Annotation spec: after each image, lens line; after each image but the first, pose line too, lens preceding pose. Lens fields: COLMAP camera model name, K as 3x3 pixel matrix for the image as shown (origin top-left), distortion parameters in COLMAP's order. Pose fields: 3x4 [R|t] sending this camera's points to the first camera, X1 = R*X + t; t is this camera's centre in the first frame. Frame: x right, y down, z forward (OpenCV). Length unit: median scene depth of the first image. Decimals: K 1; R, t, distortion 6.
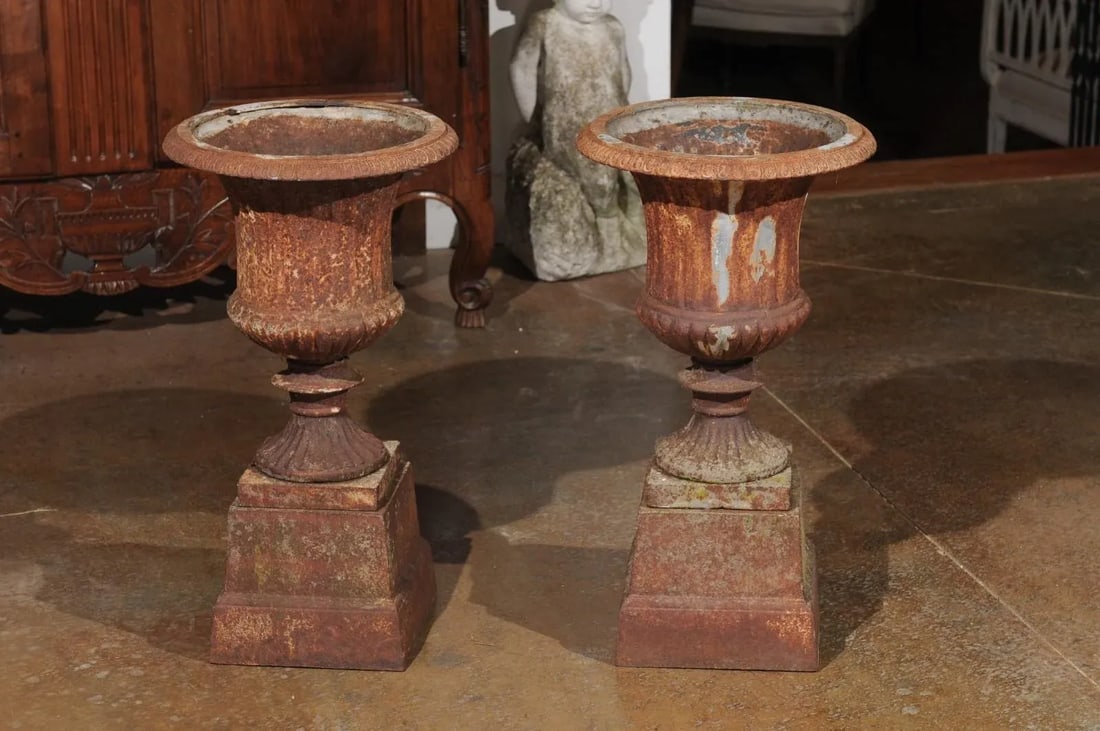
lens RADIAL K [[2802.6, 0, 519.3], [0, 2802.6, 324.4], [0, 0, 1]] dist [0.090800, 0.000000]
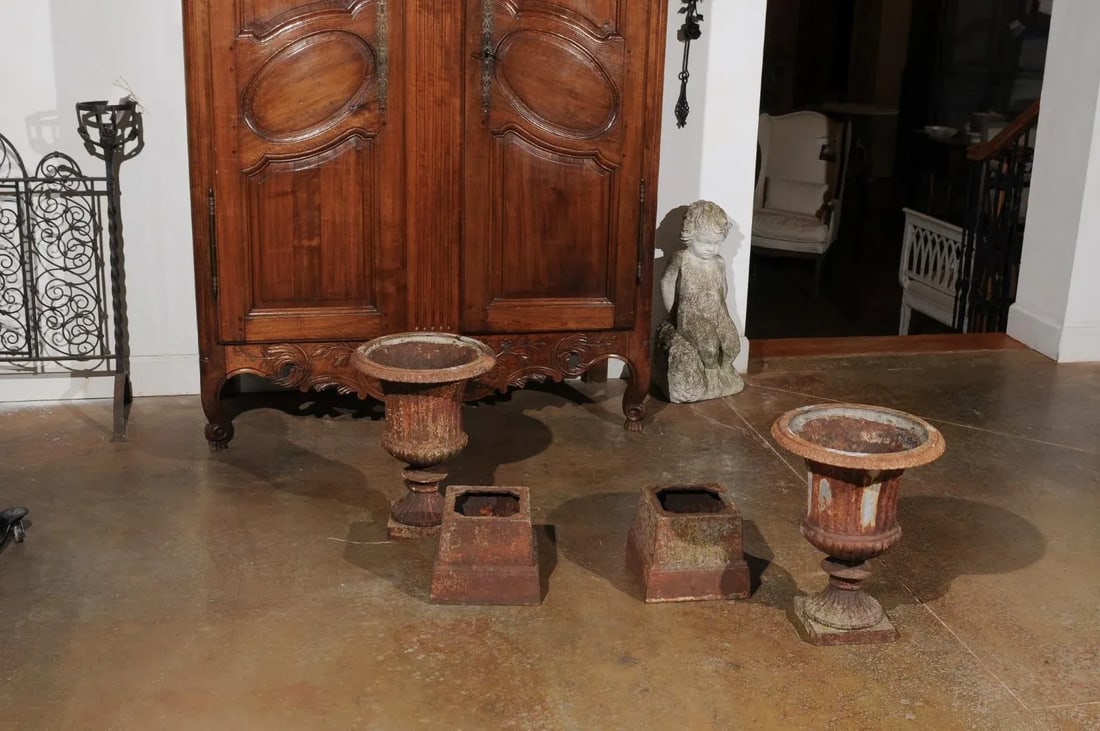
lens RADIAL K [[1324.8, 0, 522.2], [0, 1324.8, 368.8], [0, 0, 1]] dist [-0.068042, 0.000000]
pose [[0.996264, 0.051587, -0.069255, -0.035960], [-0.050743, 0.998615, 0.013886, -0.052564], [0.069875, -0.010320, 0.997502, 0.187034]]
